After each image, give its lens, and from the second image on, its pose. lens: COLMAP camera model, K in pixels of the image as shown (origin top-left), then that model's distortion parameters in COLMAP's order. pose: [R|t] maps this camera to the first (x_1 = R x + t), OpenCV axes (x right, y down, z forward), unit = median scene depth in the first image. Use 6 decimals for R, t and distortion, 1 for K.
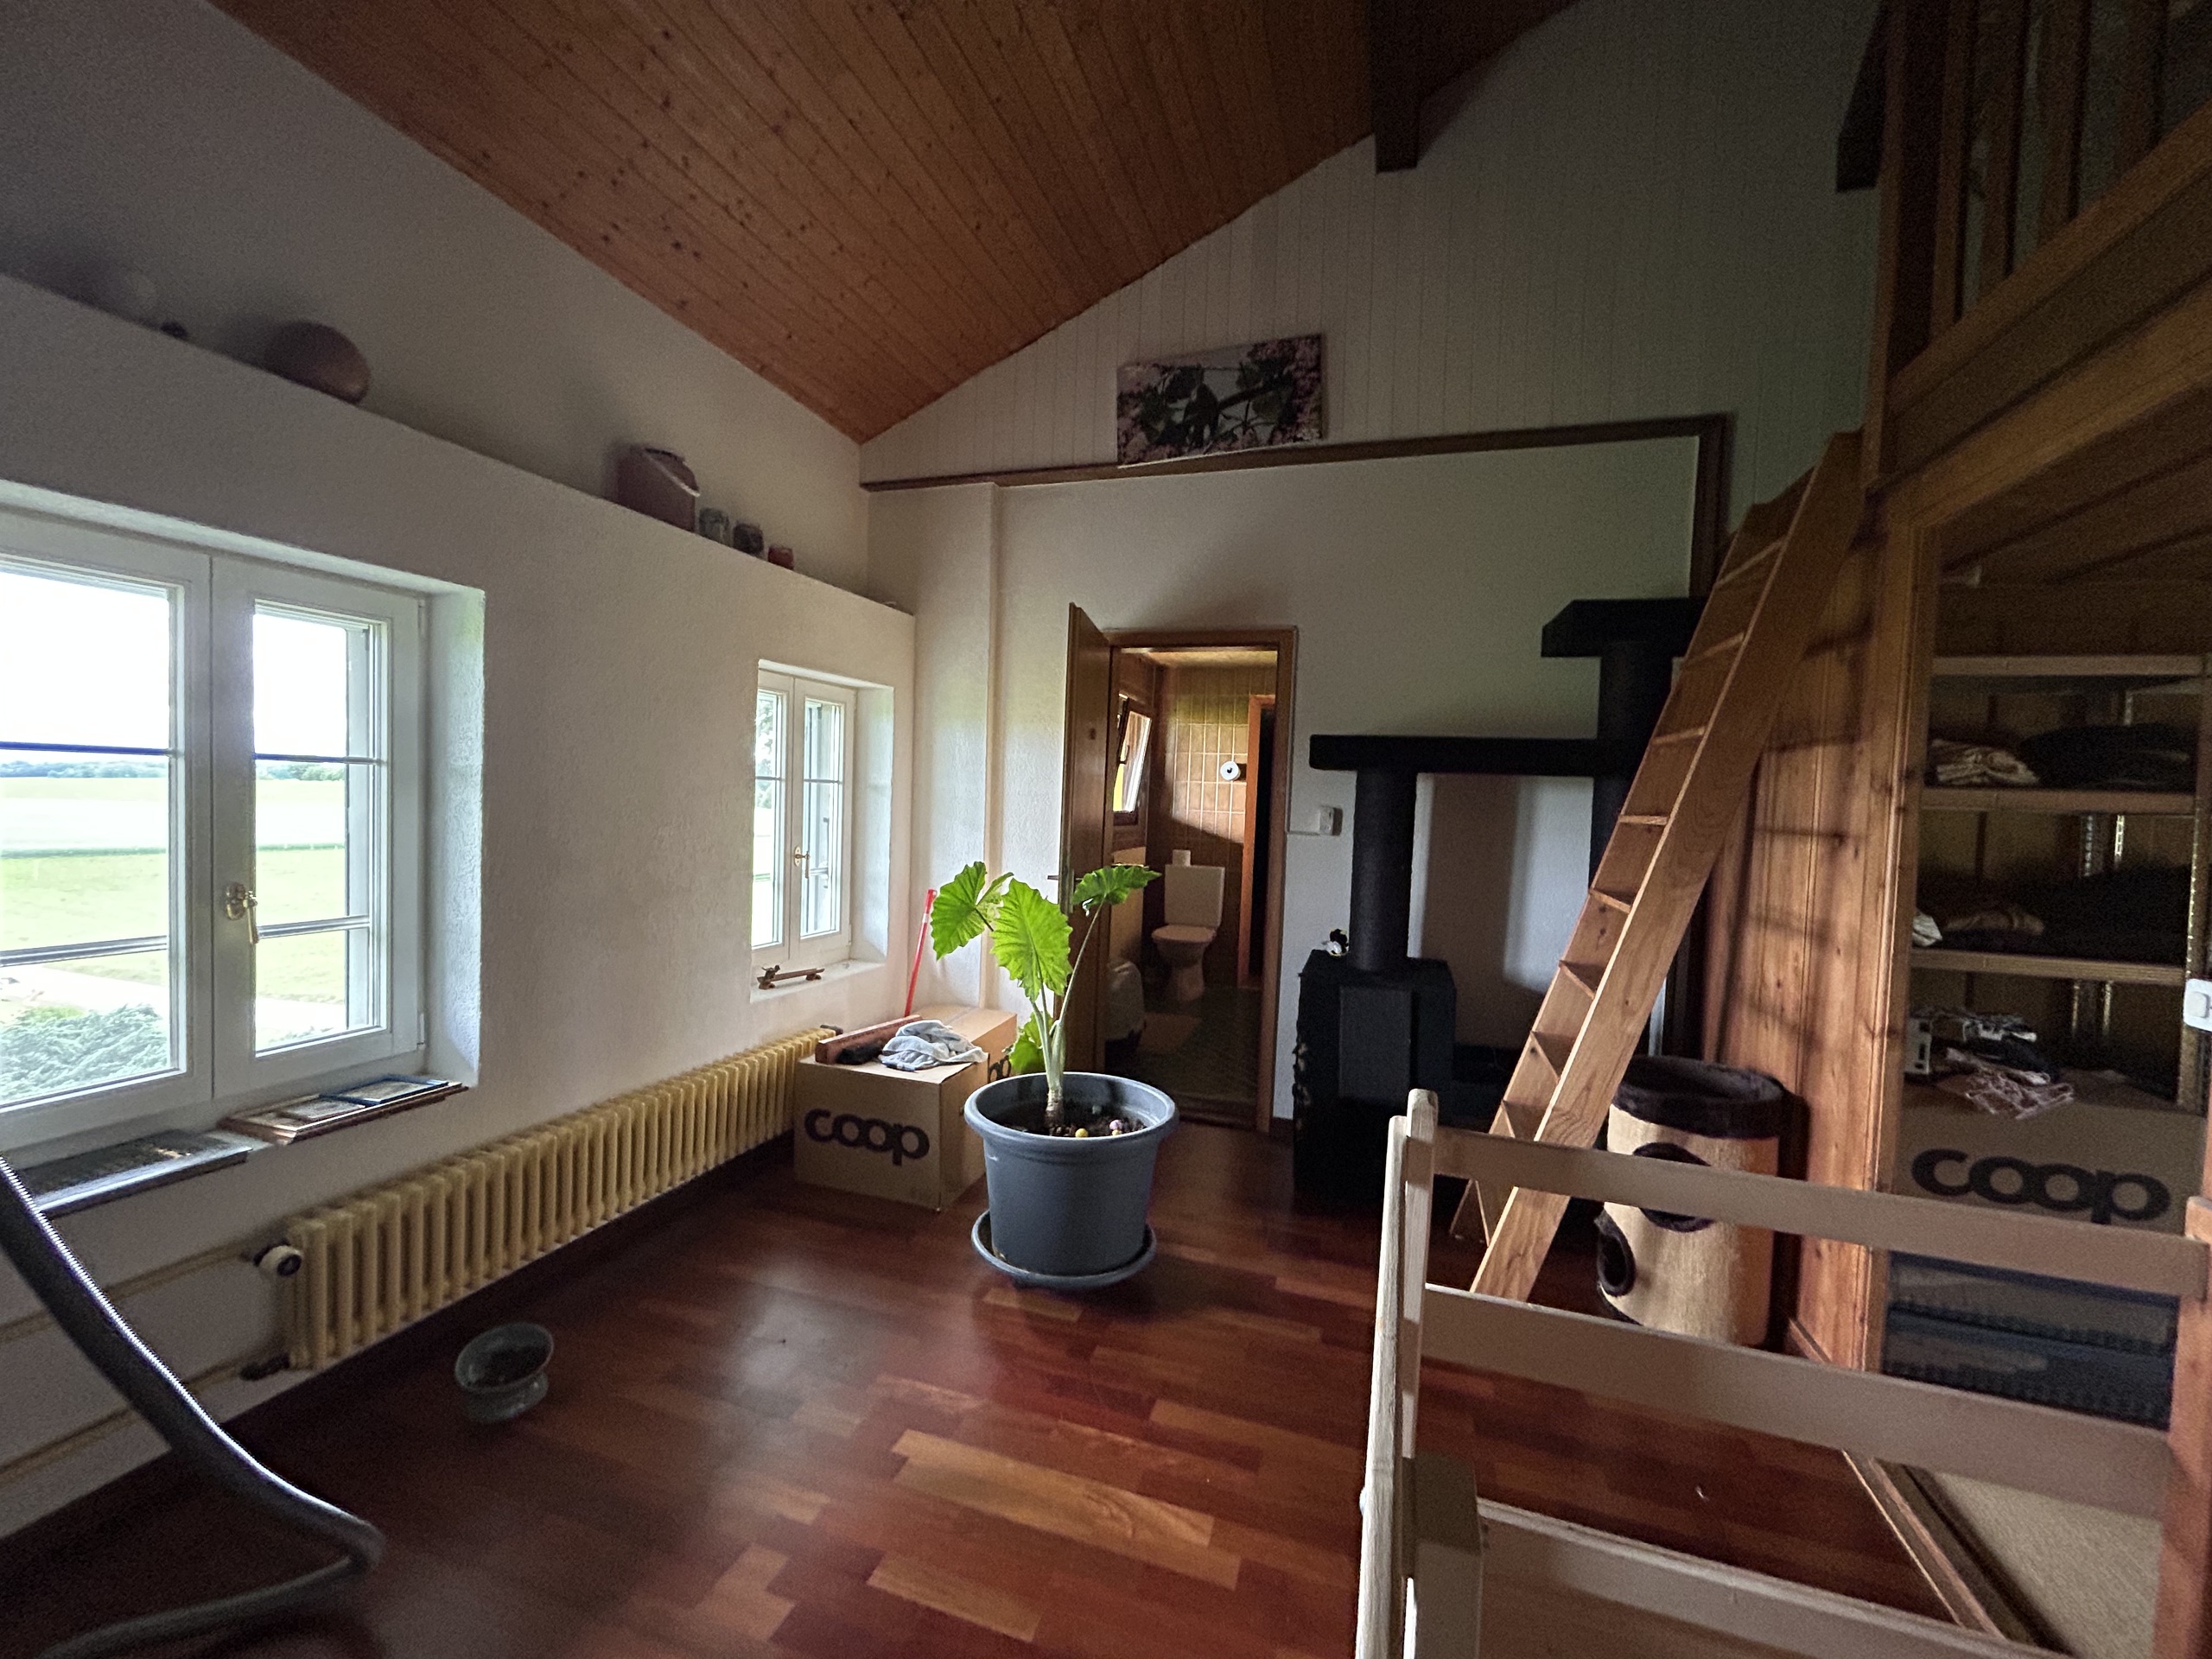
lens RADIAL K [[891.4, 0, 1107.0], [0, 891.4, 823.6], [0, 0, 1]] dist [-0.000960, 0.000819]
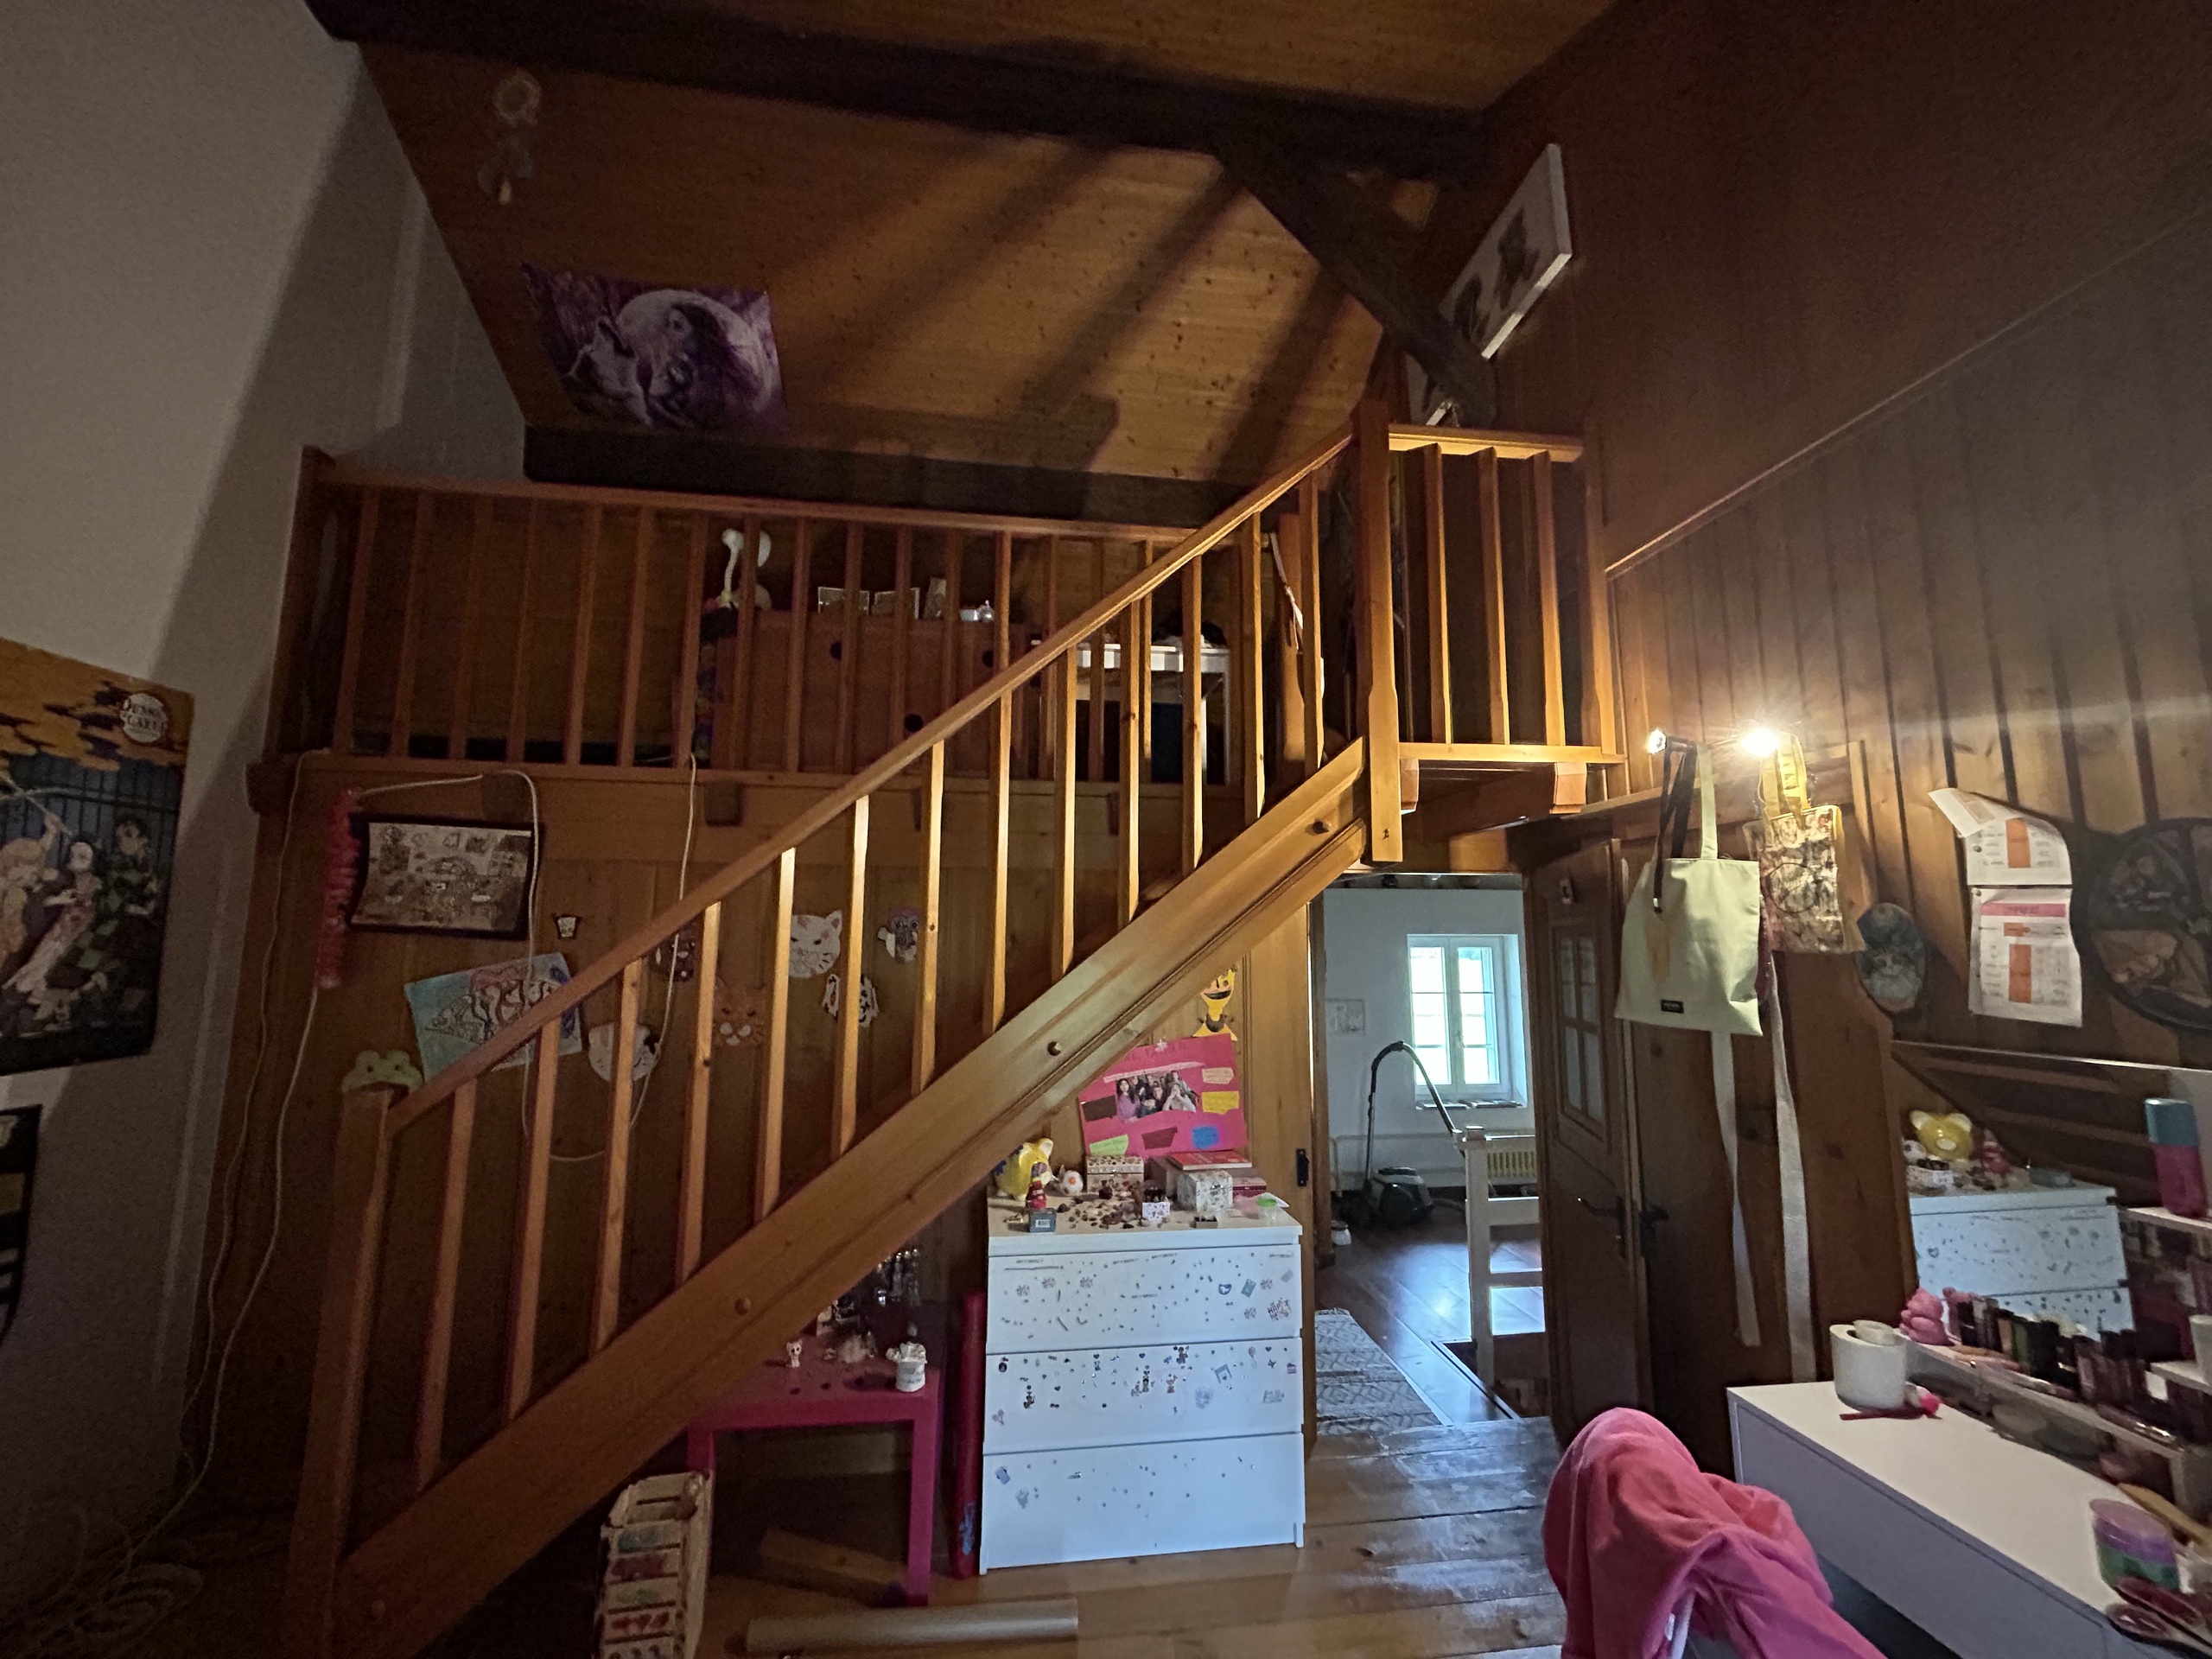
lens RADIAL K [[891.4, 0, 1109.9], [0, 891.4, 828.7], [0, 0, 1]] dist [-0.000960, 0.000819]
pose [[0.447533, -0.149127, -0.881745, 1.676917], [-0.027427, 0.983245, -0.180214, -0.041844], [0.893846, 0.104836, 0.435945, -1.905811]]
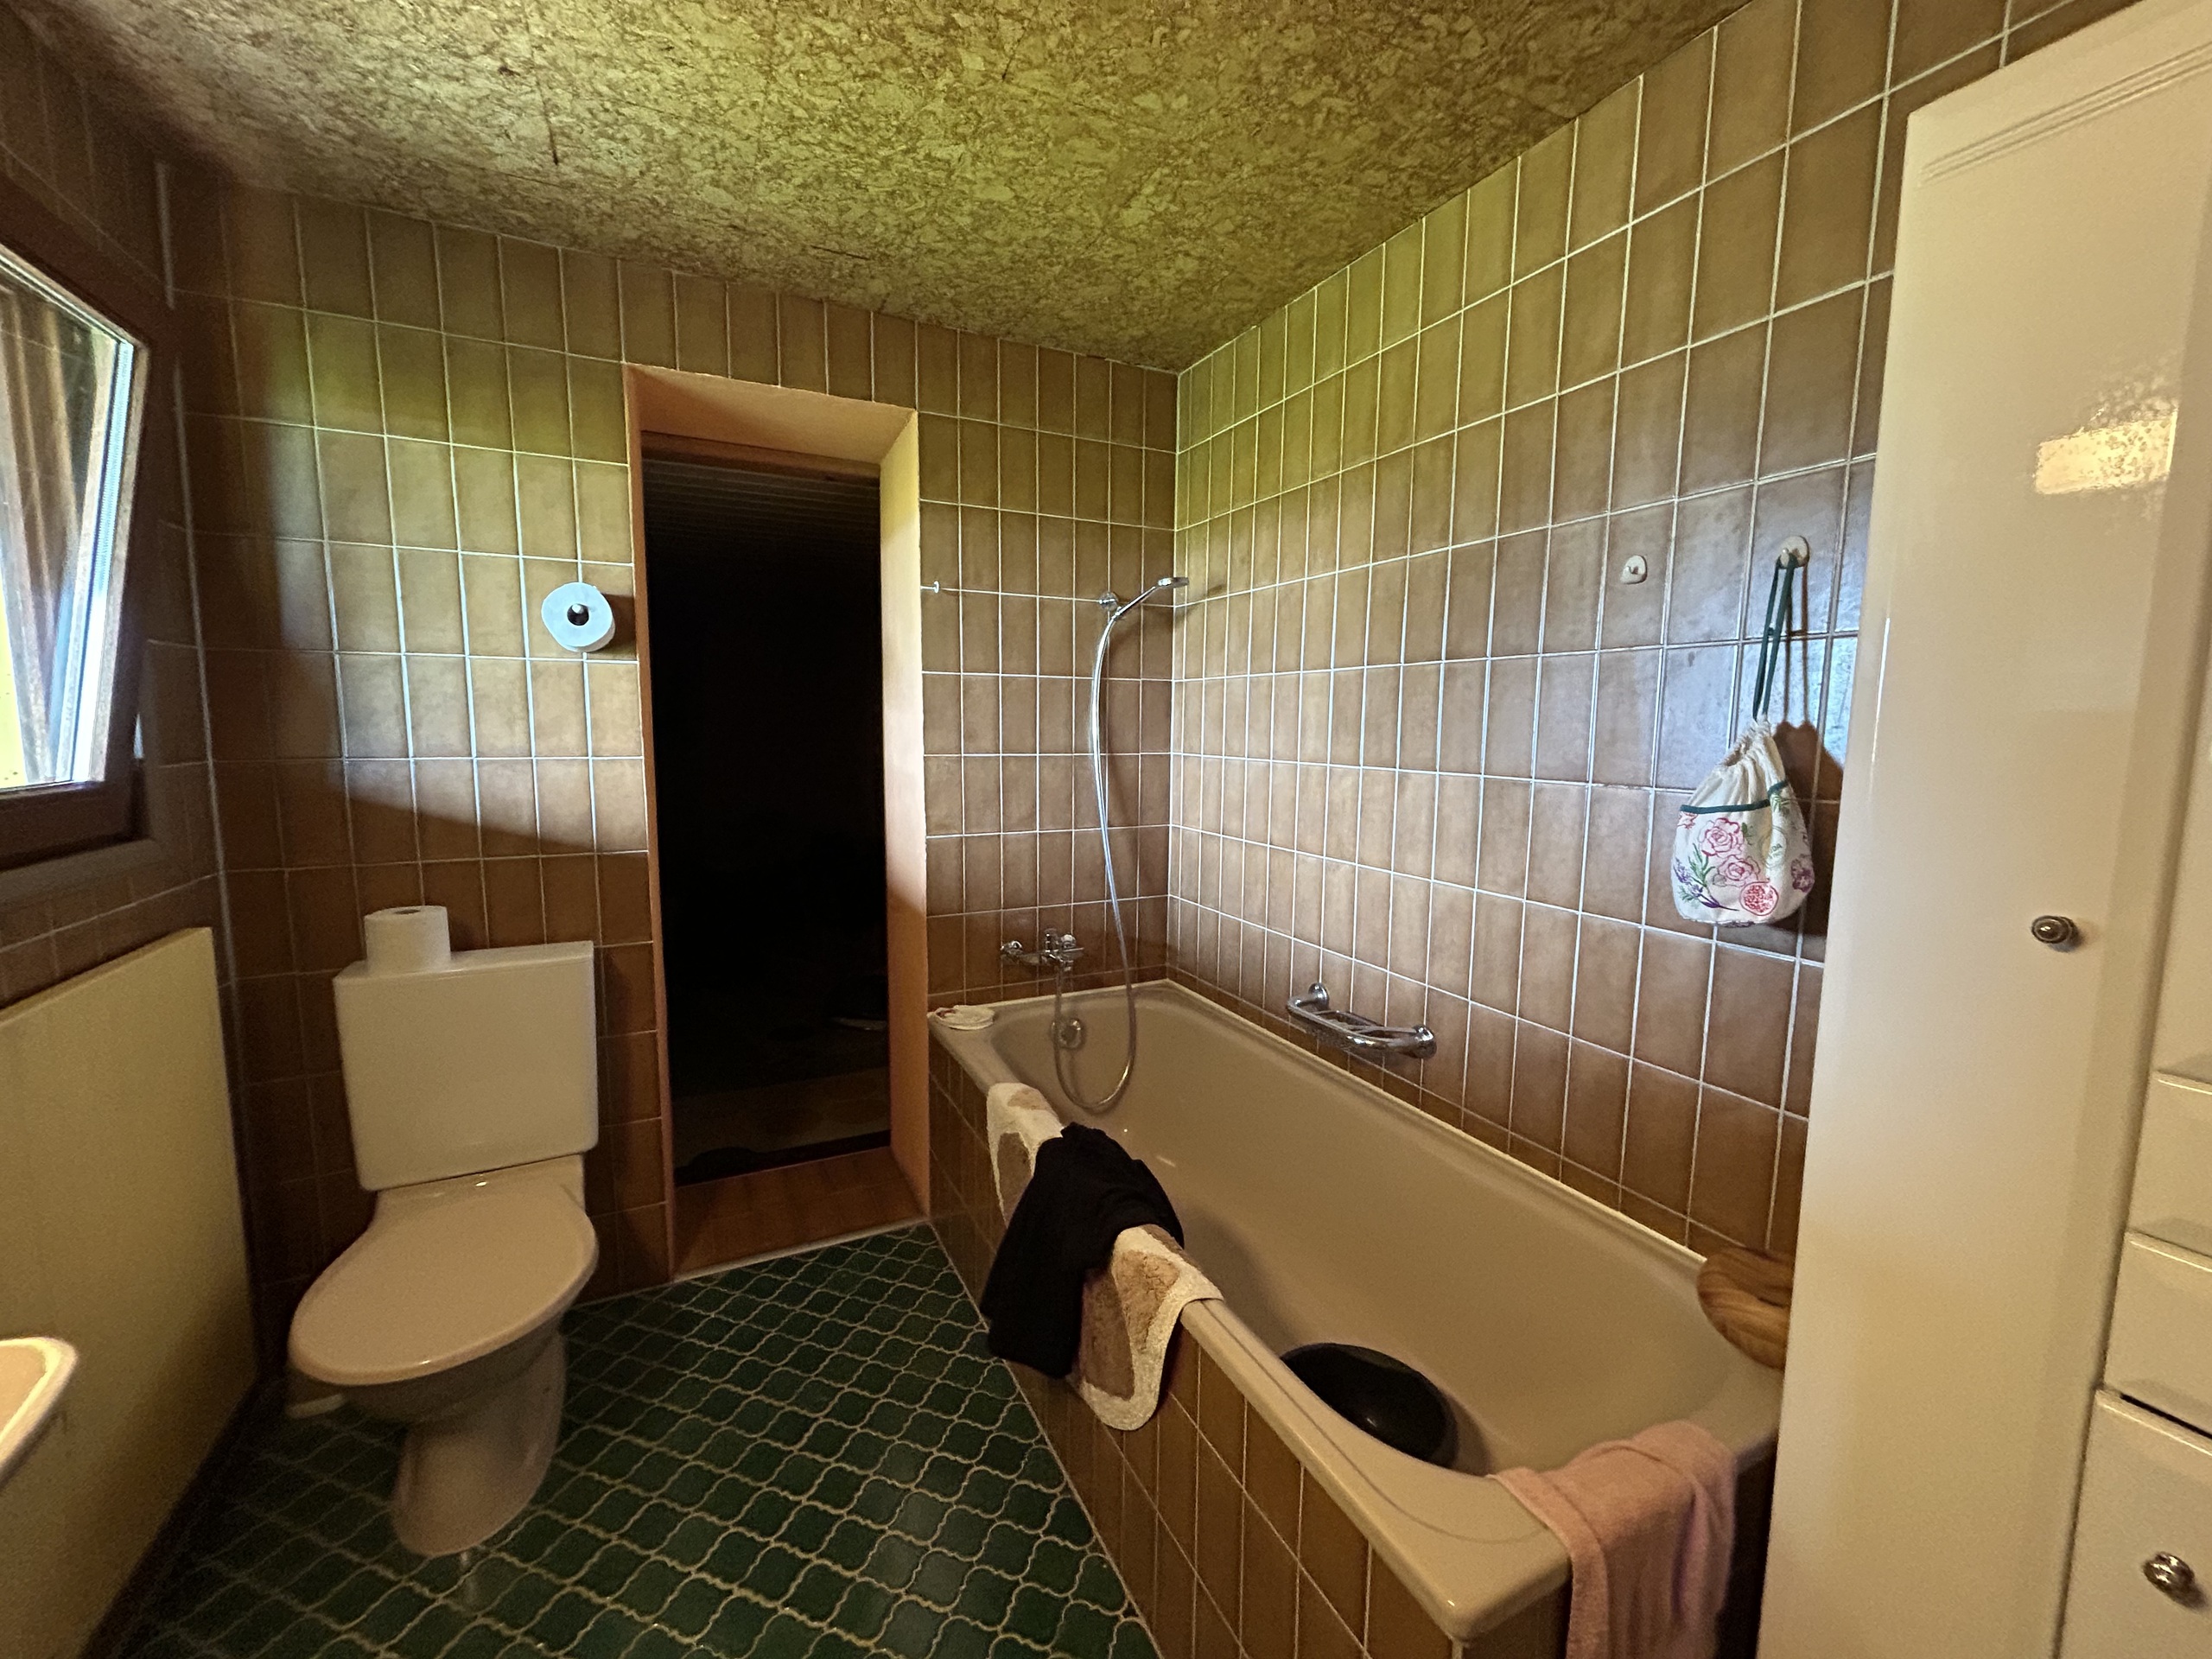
lens RADIAL K [[891.4, 0, 1101.7], [0, 891.4, 822.0], [0, 0, 1]] dist [-0.000960, 0.000819]
pose [[0.705866, -0.103548, 0.700736, 0.046062], [0.042008, 0.993636, 0.104514, -0.015234], [-0.707099, -0.044336, 0.705724, 0.651014]]
